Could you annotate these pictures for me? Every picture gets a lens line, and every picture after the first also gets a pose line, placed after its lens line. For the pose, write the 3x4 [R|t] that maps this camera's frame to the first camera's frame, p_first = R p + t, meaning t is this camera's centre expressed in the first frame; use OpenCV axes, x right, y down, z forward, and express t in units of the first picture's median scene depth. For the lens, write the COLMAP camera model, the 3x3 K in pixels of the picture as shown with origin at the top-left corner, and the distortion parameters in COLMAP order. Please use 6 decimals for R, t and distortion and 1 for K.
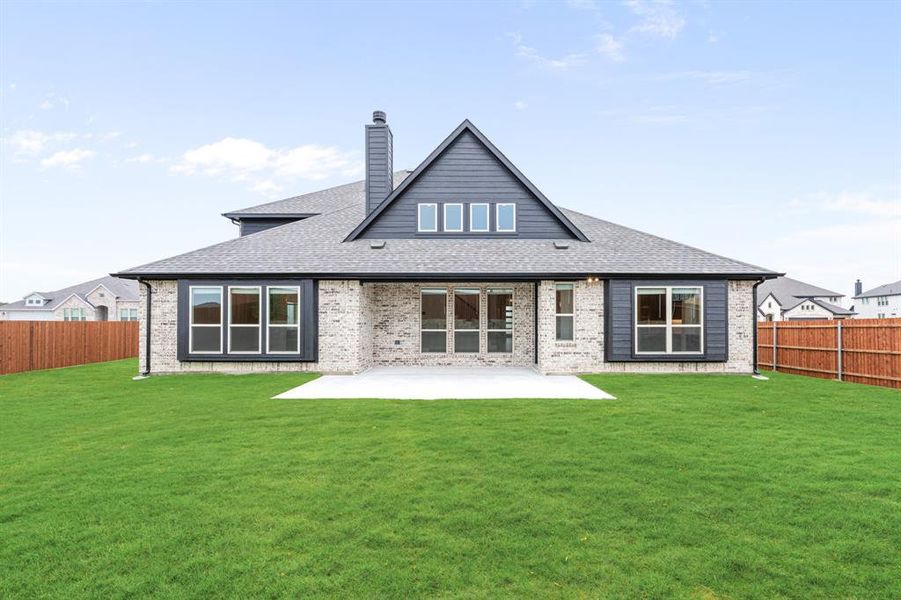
lens RADIAL K [[360.1, 0, 450.2], [0, 360.1, 302.5], [0, 0, 1]] dist [0.000380, -0.000014]
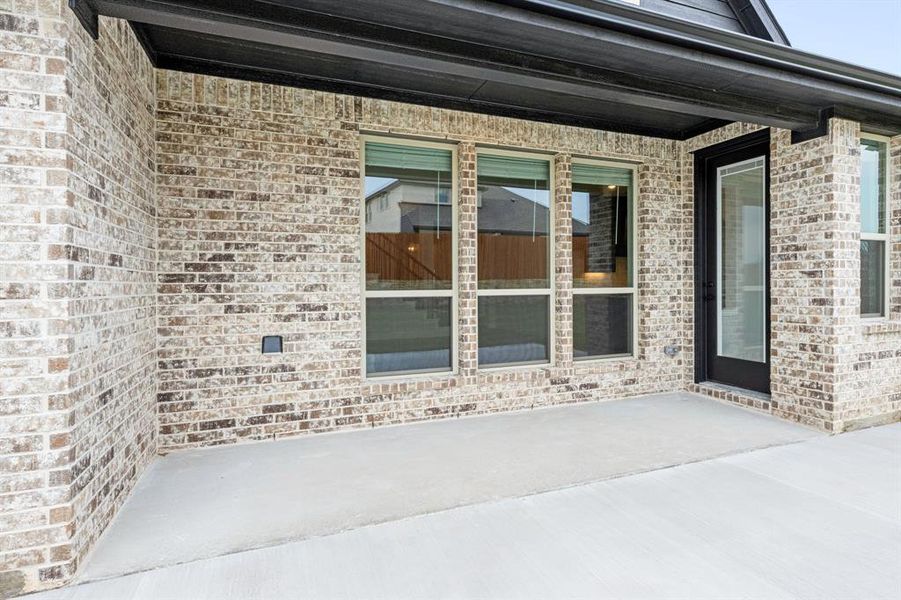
lens RADIAL K [[452.6, 0, 450.3], [0, 452.6, 277.7], [0, 0, 1]] dist [0.001216, 0.000101]
pose [[0.915159, -0.002890, 0.403083, -0.160953], [-0.013760, 0.999168, 0.038405, 0.051281], [-0.402859, -0.040693, 0.914357, 0.666076]]
